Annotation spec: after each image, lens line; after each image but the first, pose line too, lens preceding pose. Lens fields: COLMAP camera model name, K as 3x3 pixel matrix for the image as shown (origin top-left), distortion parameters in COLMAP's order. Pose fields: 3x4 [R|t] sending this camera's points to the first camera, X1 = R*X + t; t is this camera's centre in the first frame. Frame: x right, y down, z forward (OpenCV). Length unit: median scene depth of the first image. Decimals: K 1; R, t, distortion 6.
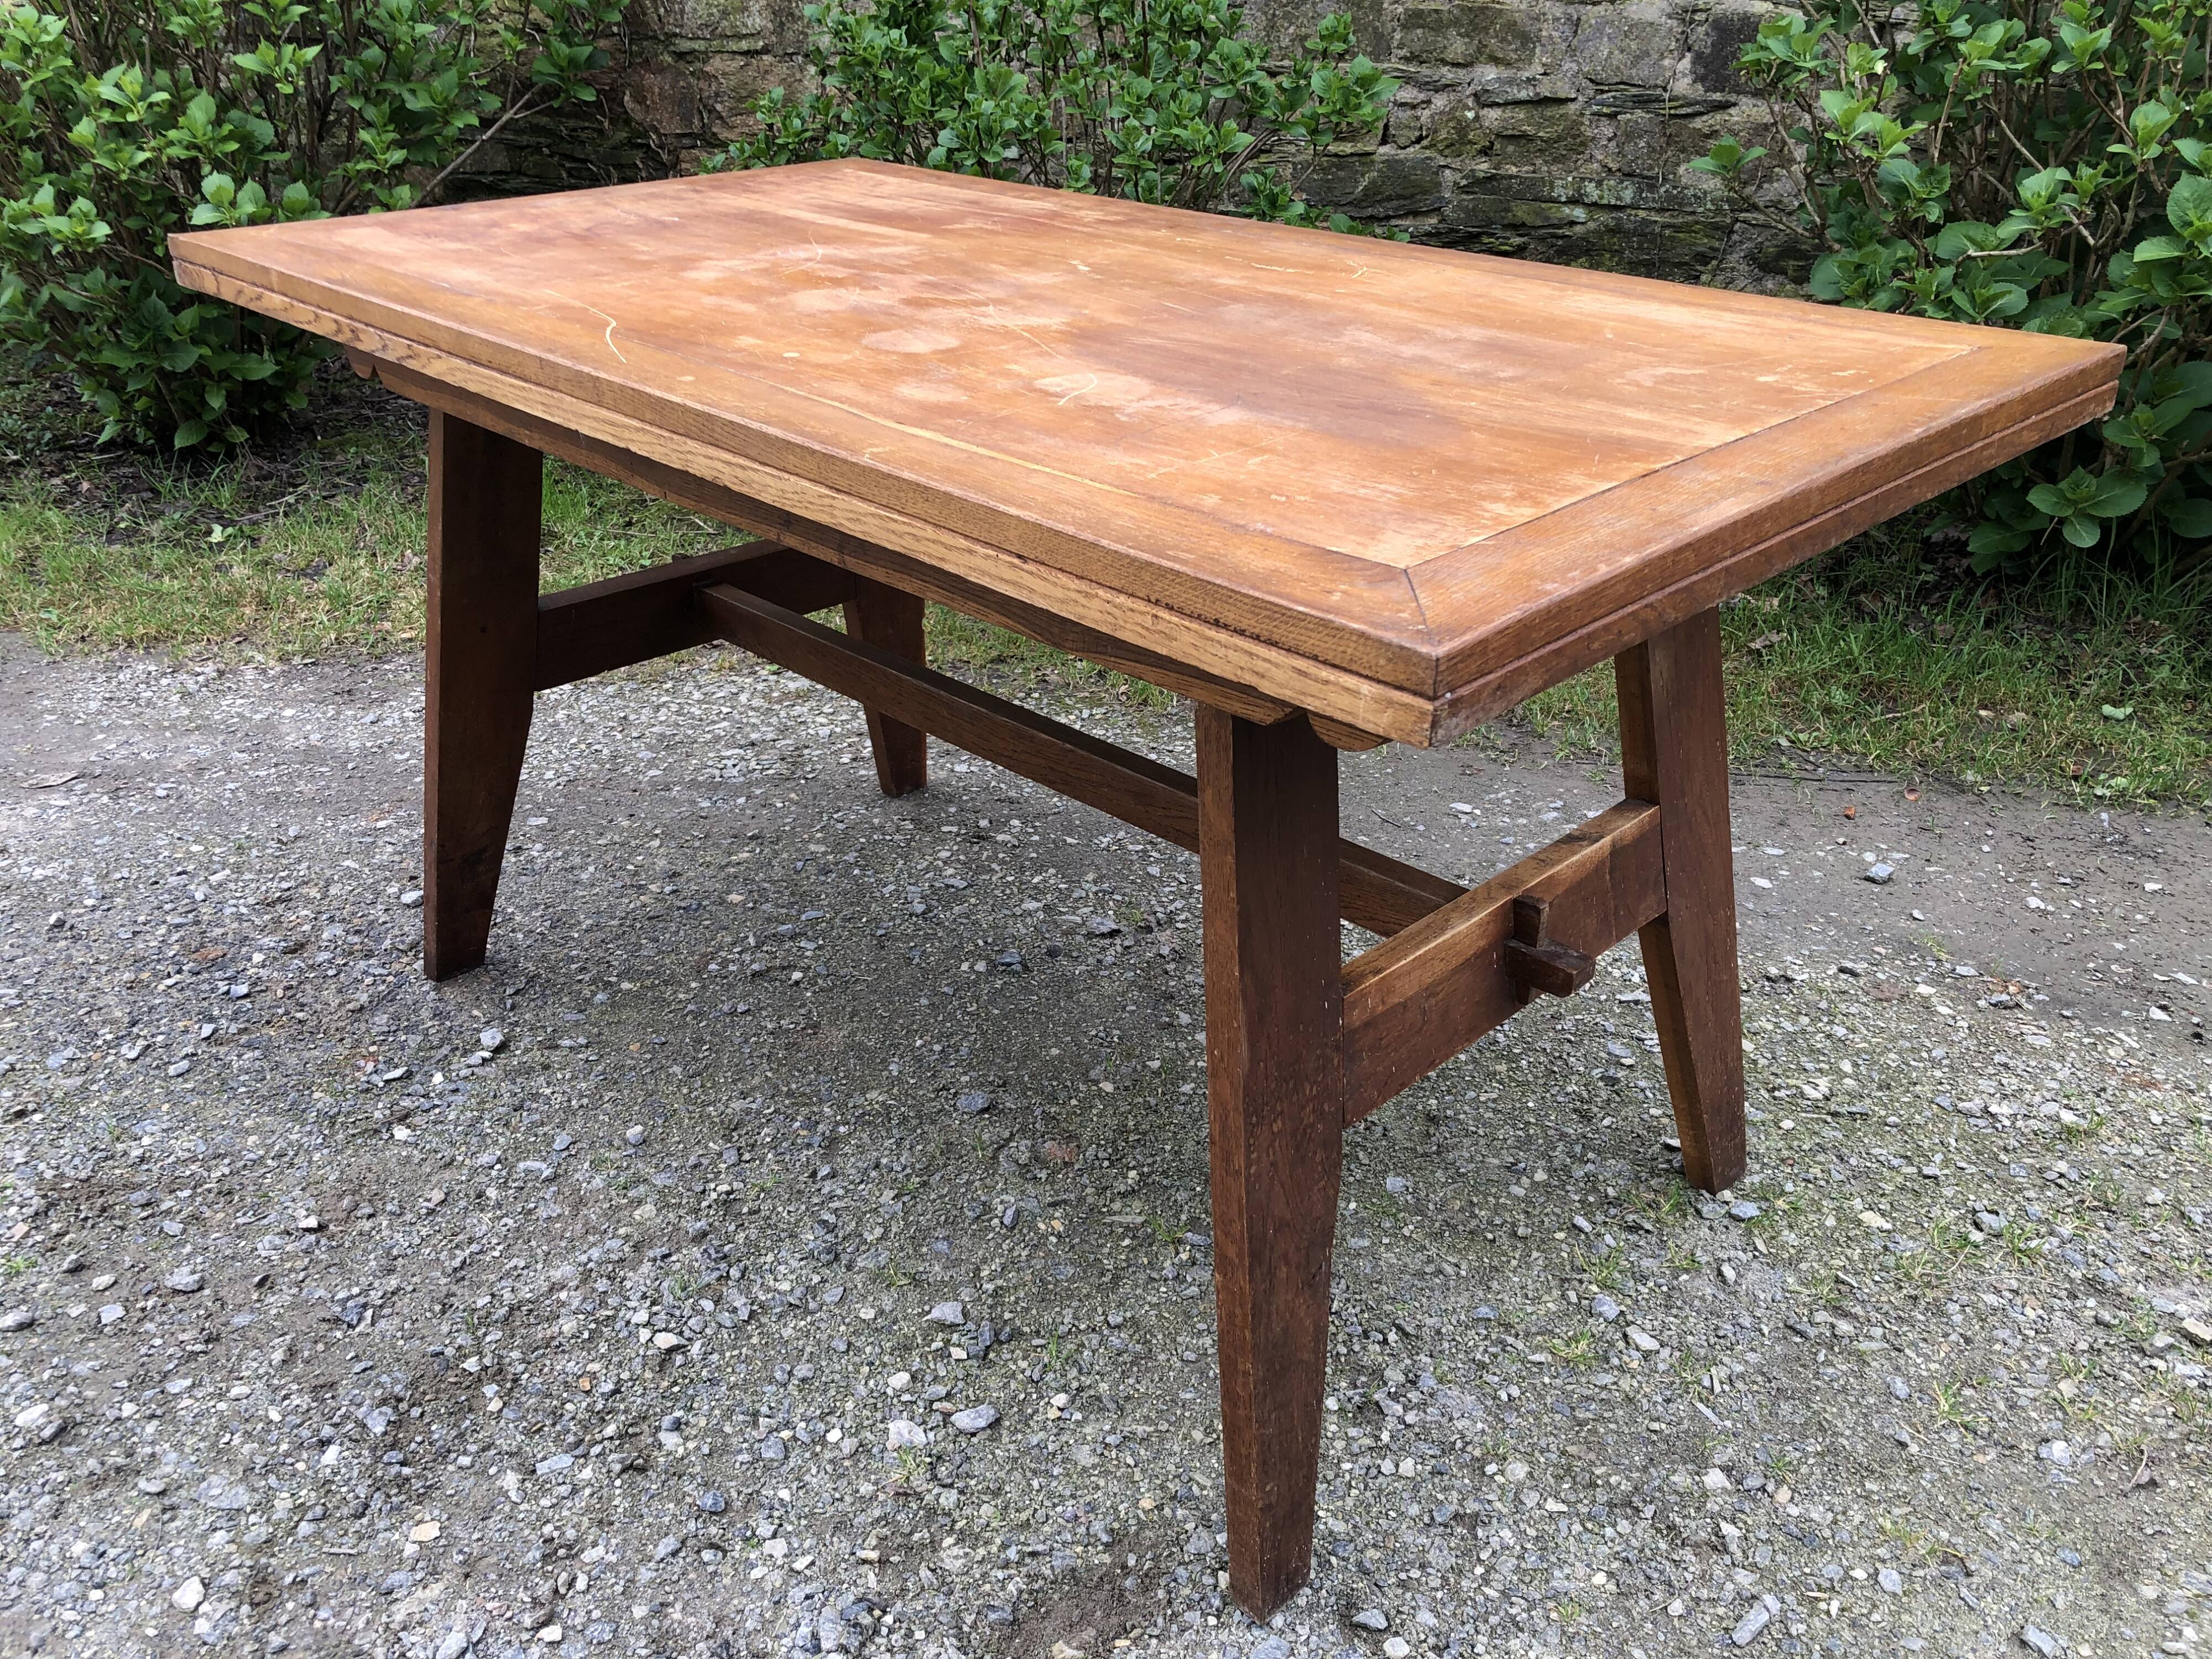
lens RADIAL K [[1796.4, 0, 1120.8], [0, 1796.4, 801.1], [0, 0, 1]] dist [0.005079, 0.016960]
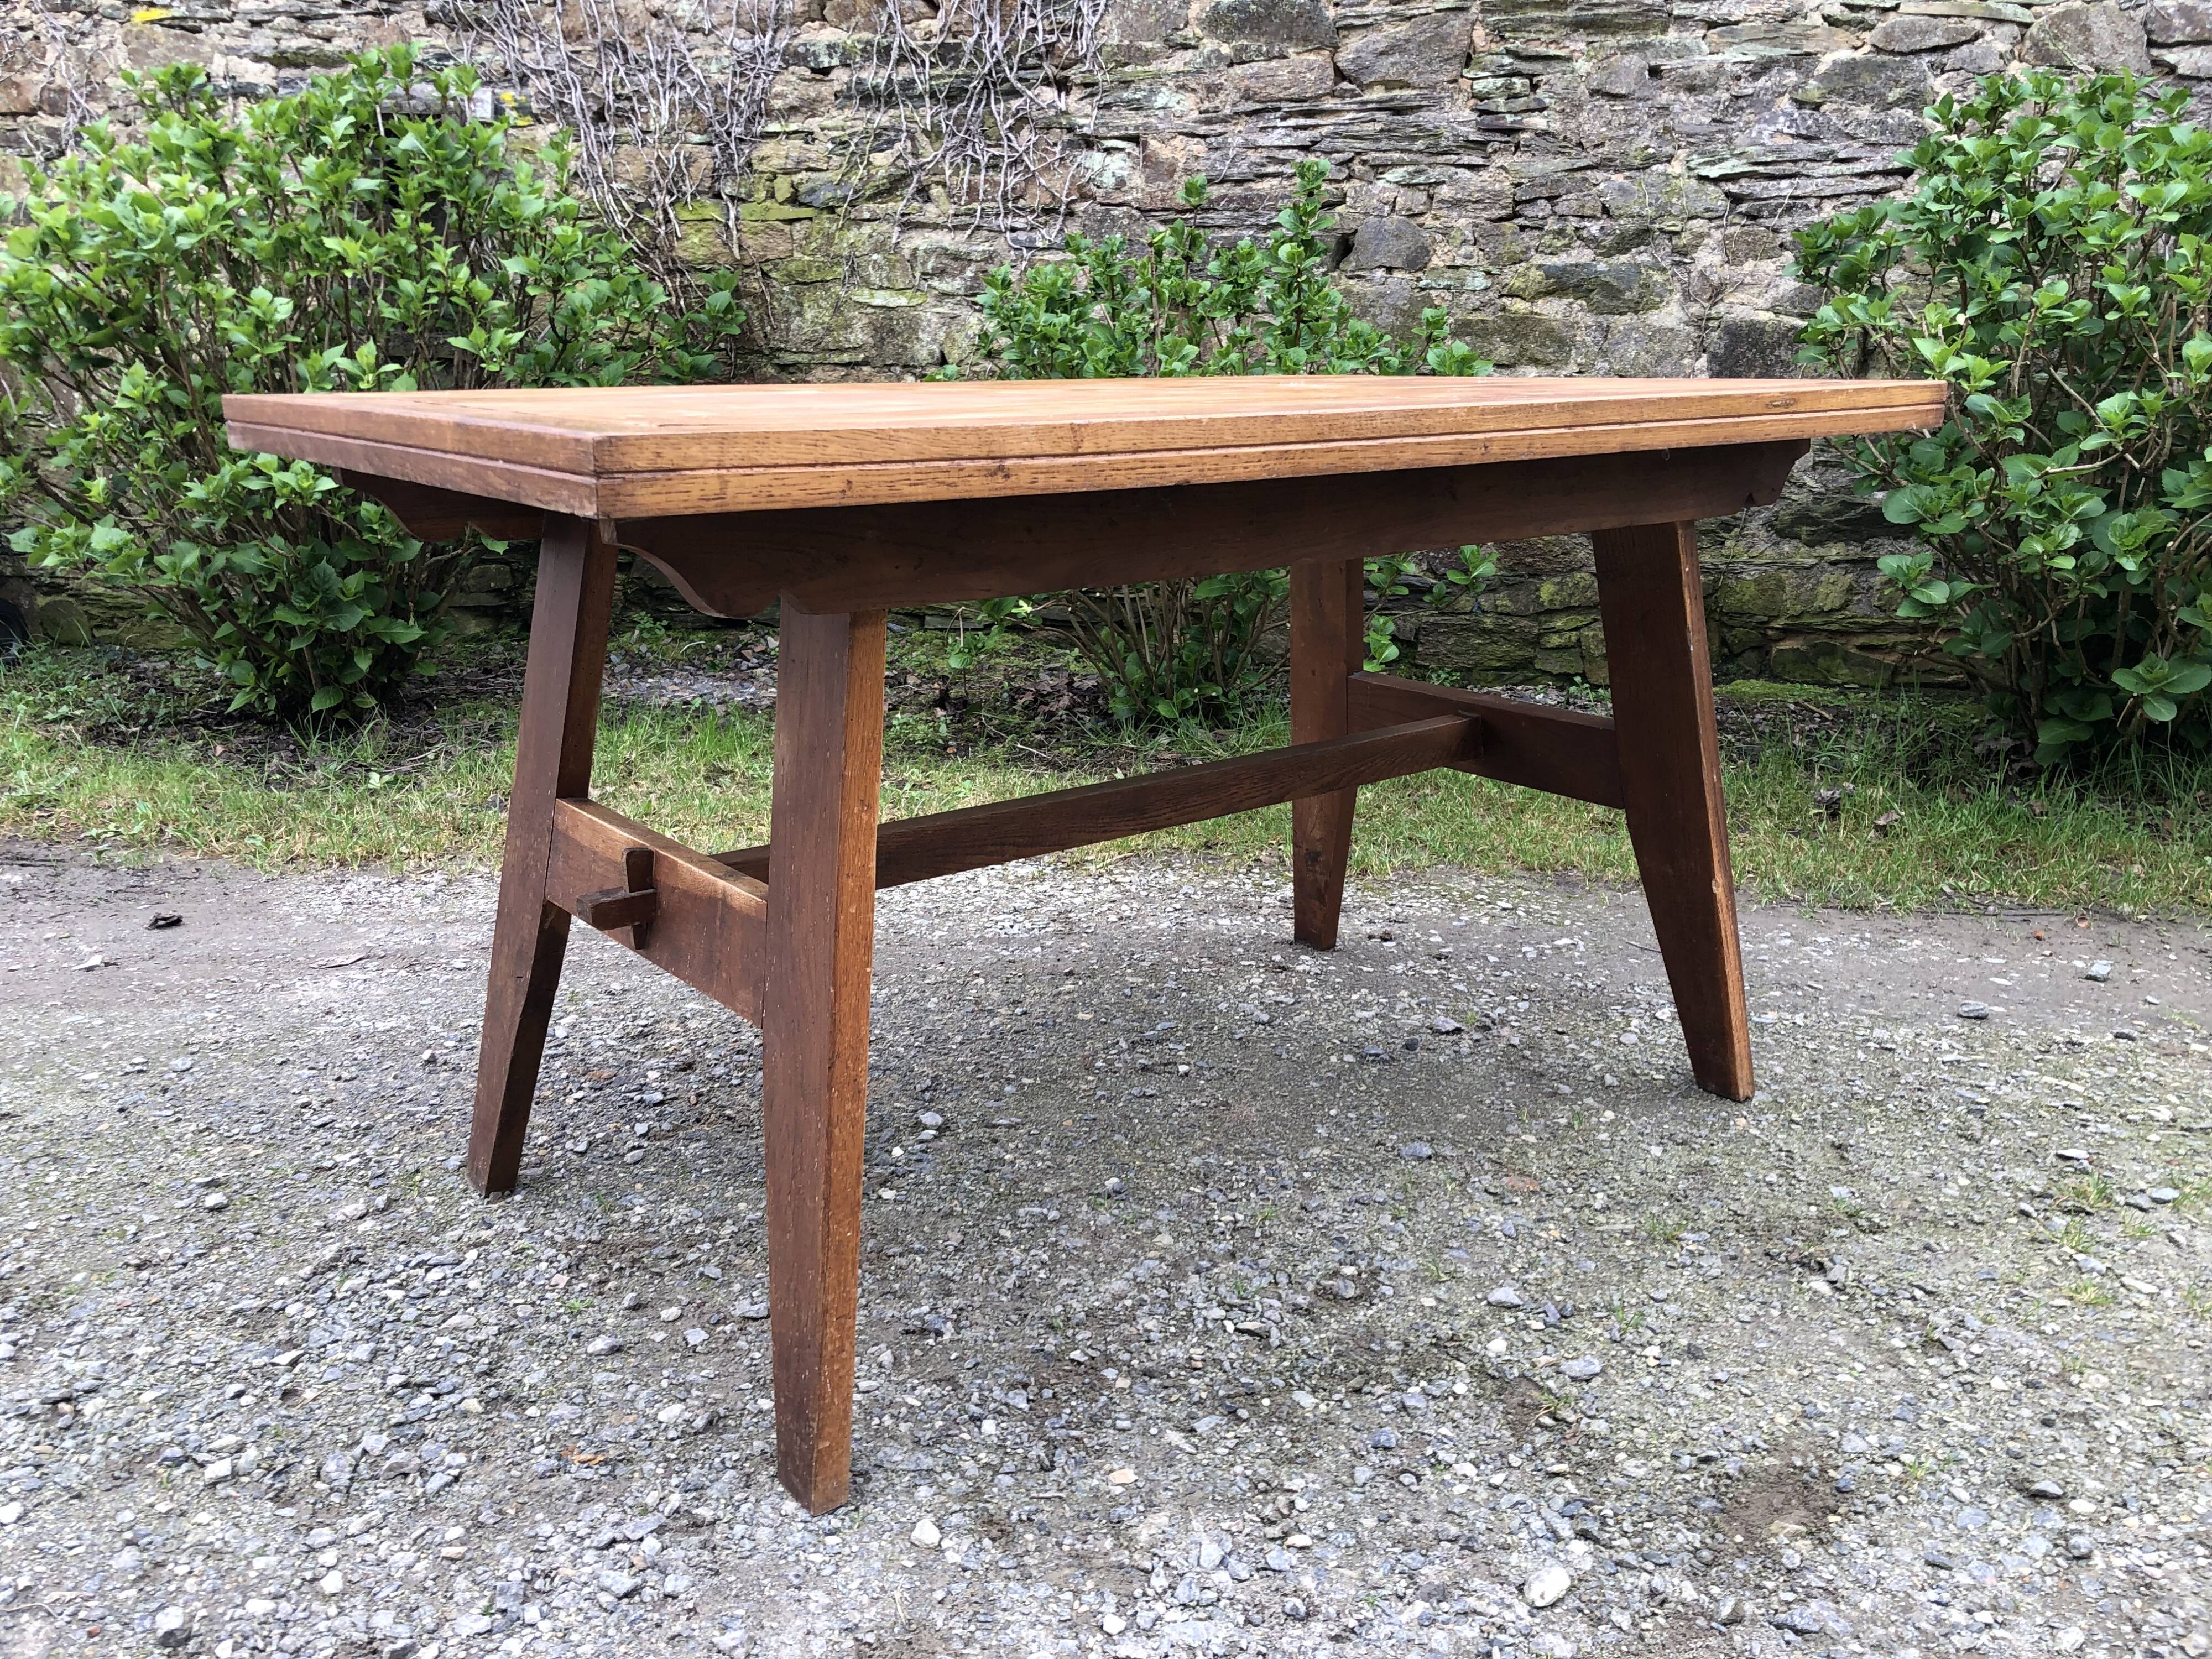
lens RADIAL K [[1796.4, 0, 1097.8], [0, 1796.4, 814.2], [0, 0, 1]] dist [0.005079, 0.016960]
pose [[0.995315, -0.020157, 0.094561, -0.380221], [0.039132, 0.978326, -0.203341, 0.189250], [-0.088413, 0.206088, 0.974531, -0.060246]]
